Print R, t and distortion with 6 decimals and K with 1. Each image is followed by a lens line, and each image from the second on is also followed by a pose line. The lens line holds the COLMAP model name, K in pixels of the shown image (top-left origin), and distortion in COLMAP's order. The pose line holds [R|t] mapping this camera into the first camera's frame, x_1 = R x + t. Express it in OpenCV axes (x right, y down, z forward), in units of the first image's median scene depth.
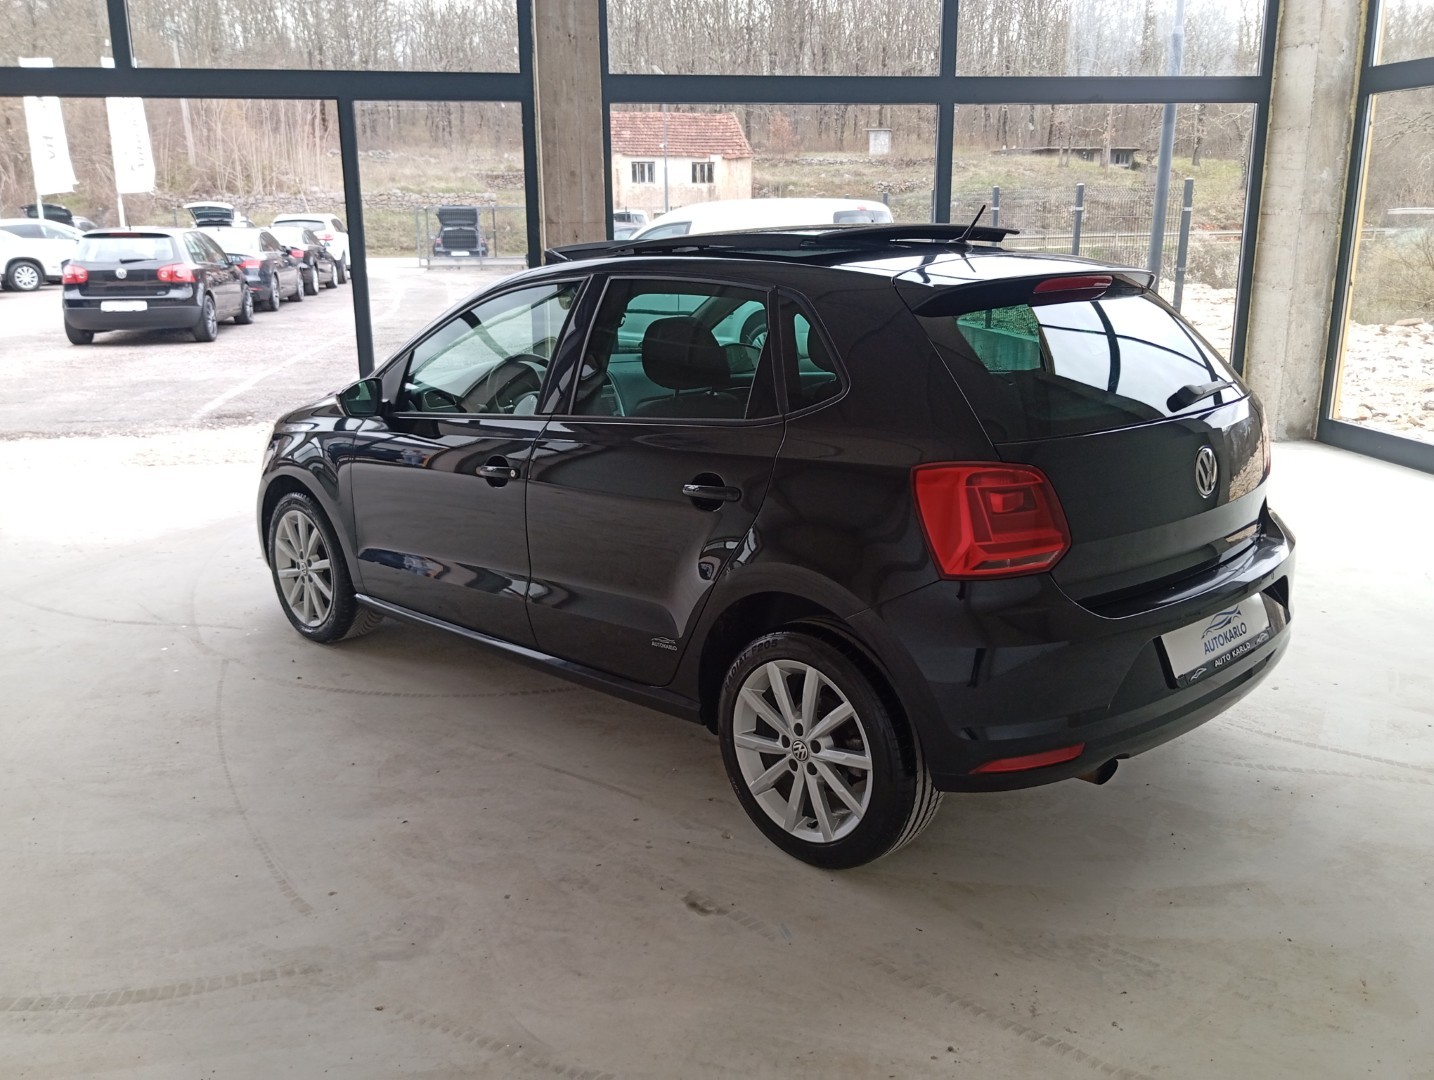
lens RADIAL K [[1219.7, 0, 719.4], [0, 1219.7, 544.6], [0, 0, 1]] dist [0.043011, -0.069458]
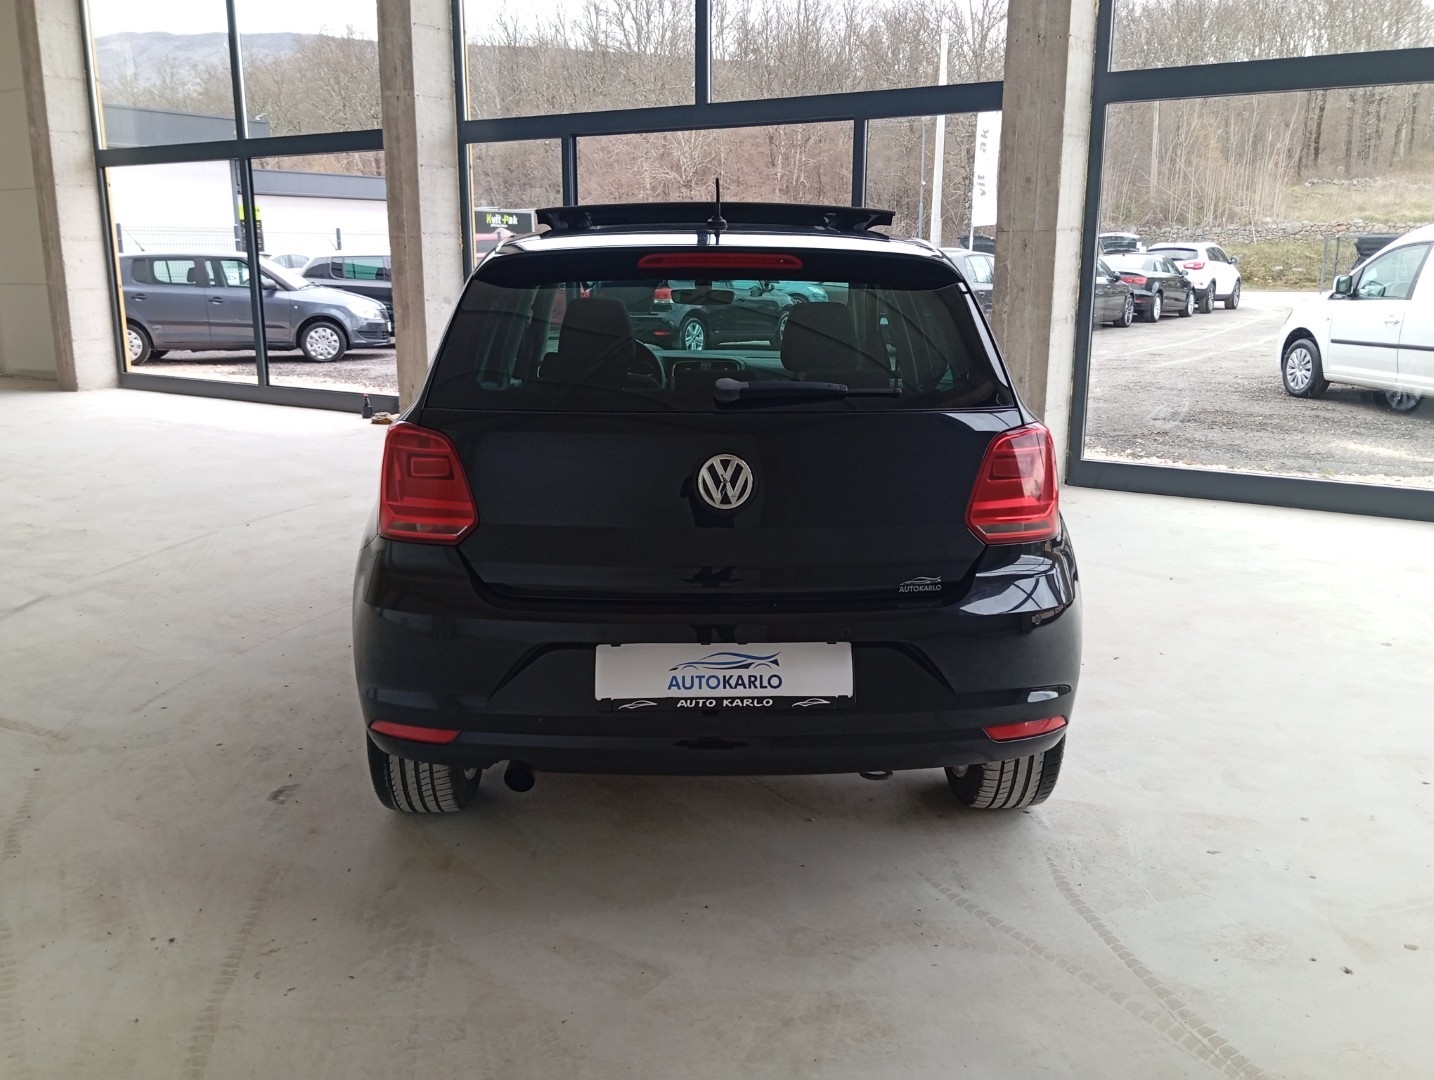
lens RADIAL K [[1219.7, 0, 721.2], [0, 1219.7, 543.6], [0, 0, 1]] dist [0.043011, -0.069458]
pose [[0.738884, 0.161917, -0.654090, 0.368197], [-0.178985, 0.982991, 0.041146, -0.019899], [0.649627, 0.086670, 0.755297, 0.142370]]
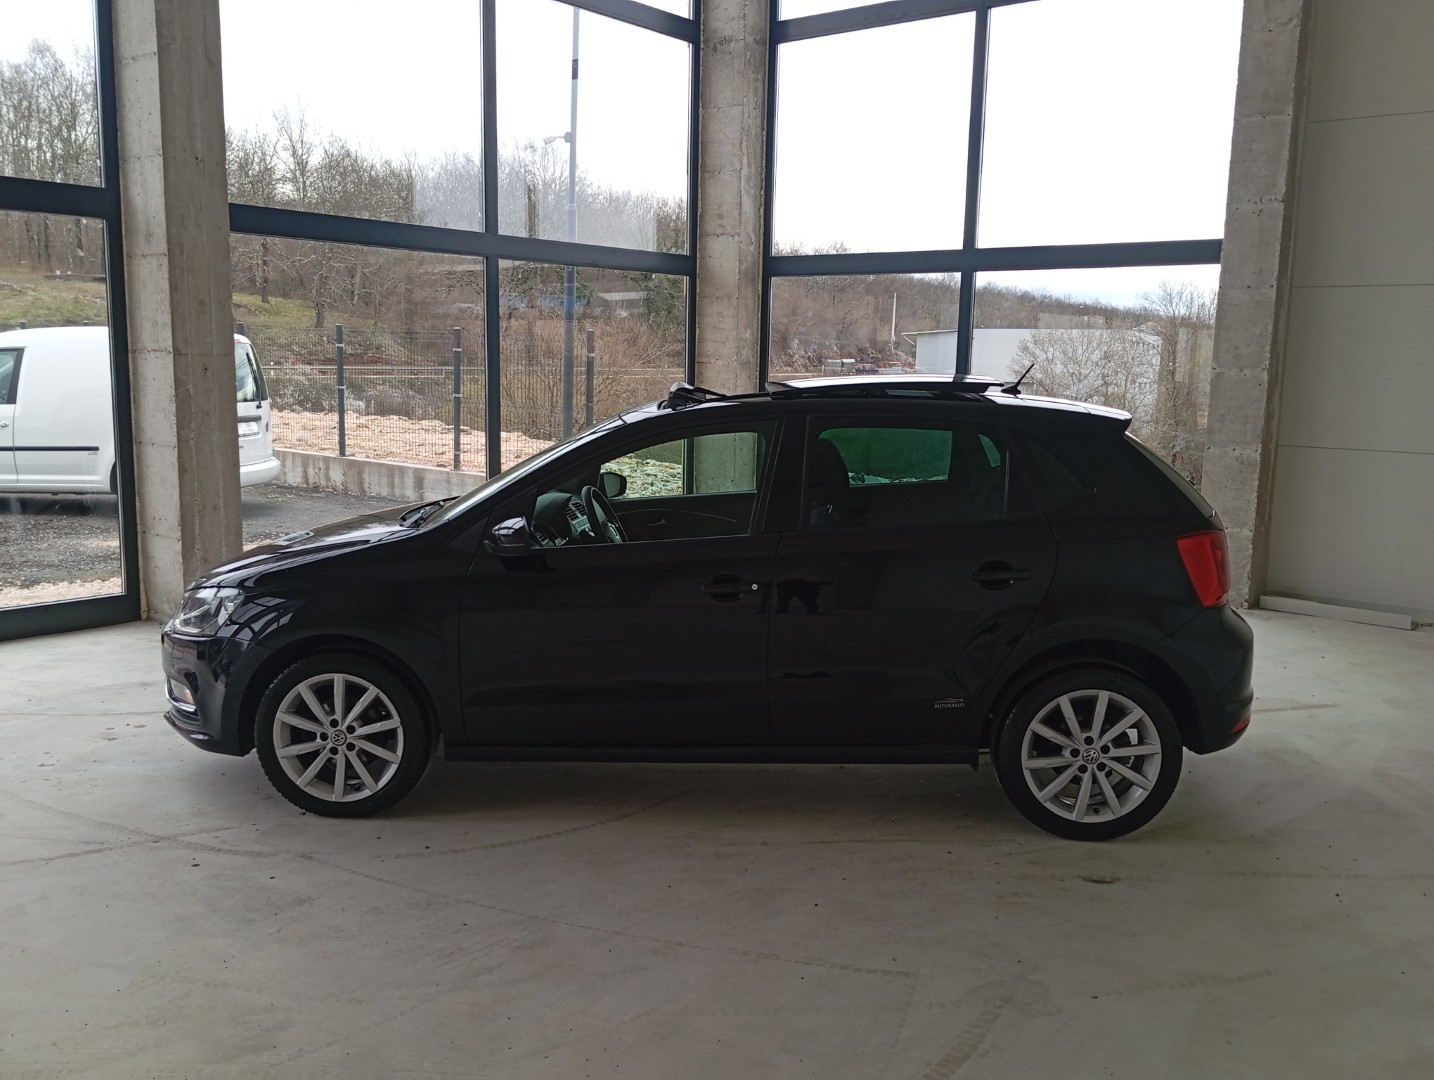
lens RADIAL K [[1219.7, 0, 709.1], [0, 1219.7, 542.4], [0, 0, 1]] dist [0.043011, -0.069458]
pose [[0.750230, -0.074745, 0.656939, -0.437142], [0.143759, 0.988260, -0.051733, -0.022110], [-0.645359, 0.133253, 0.752167, 0.083049]]
